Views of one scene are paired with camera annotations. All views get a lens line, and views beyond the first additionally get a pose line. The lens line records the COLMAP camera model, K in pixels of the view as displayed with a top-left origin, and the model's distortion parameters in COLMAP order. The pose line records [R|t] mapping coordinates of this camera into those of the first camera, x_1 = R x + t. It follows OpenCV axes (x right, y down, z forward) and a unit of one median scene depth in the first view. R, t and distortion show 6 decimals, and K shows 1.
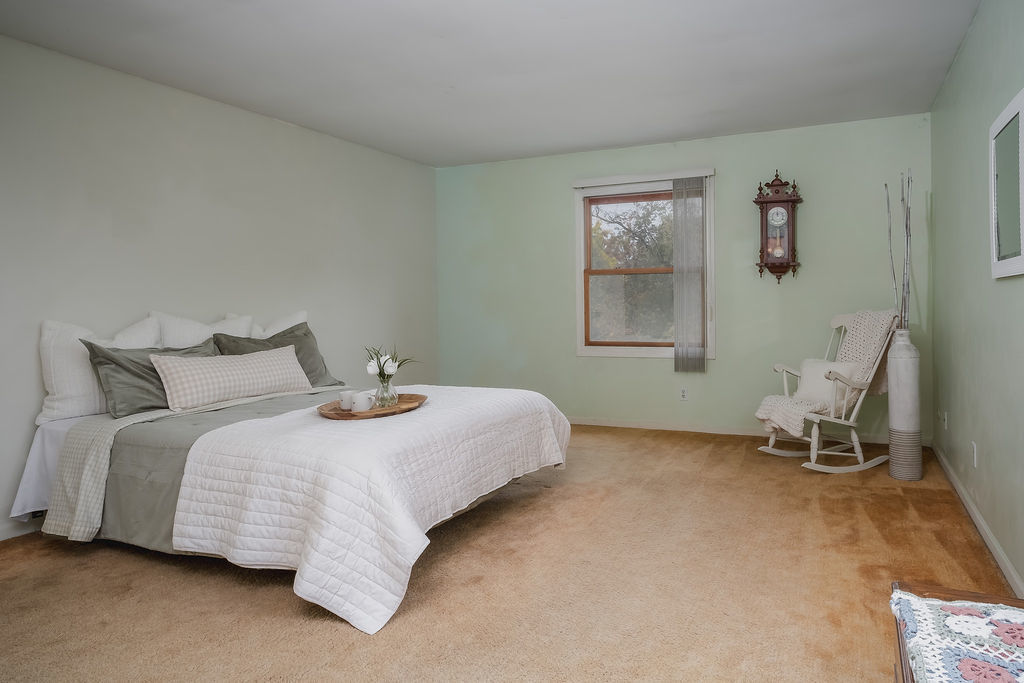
lens RADIAL K [[594.4, 0, 508.0], [0, 594.4, 323.6], [0, 0, 1]] dist [-0.019192, 0.001826]
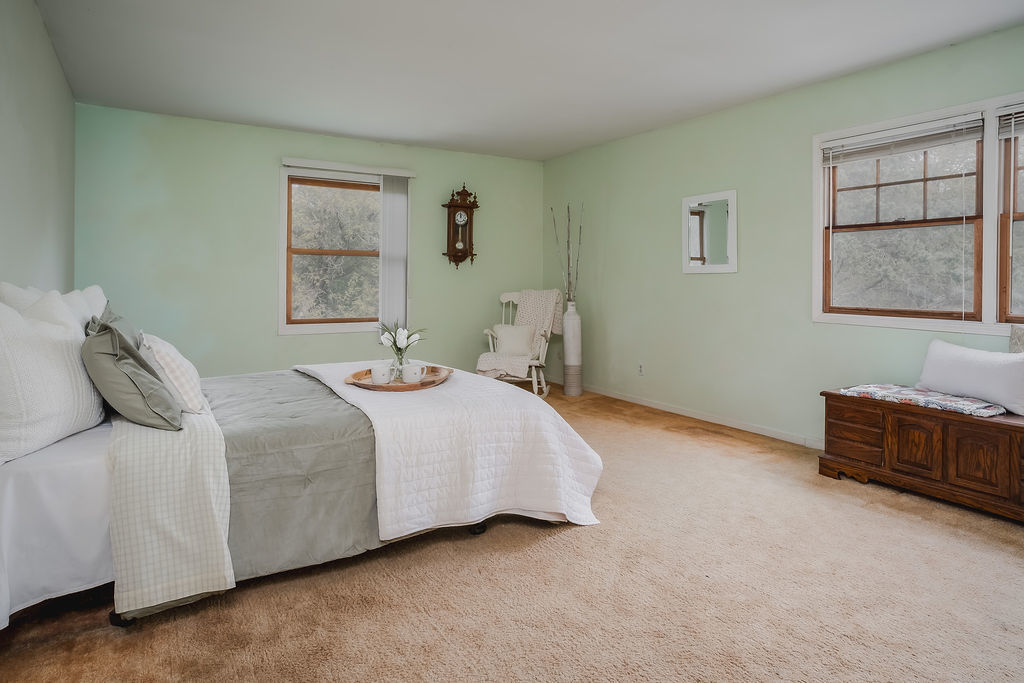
lens RADIAL K [[615.9, 0, 495.0], [0, 615.9, 286.1], [0, 0, 1]] dist [-0.019570, 0.002016]
pose [[0.598147, 0.011544, 0.801303, -0.603524], [0.014062, 0.999591, -0.024898, 0.004838], [-0.801263, 0.026160, 0.597740, 0.134310]]
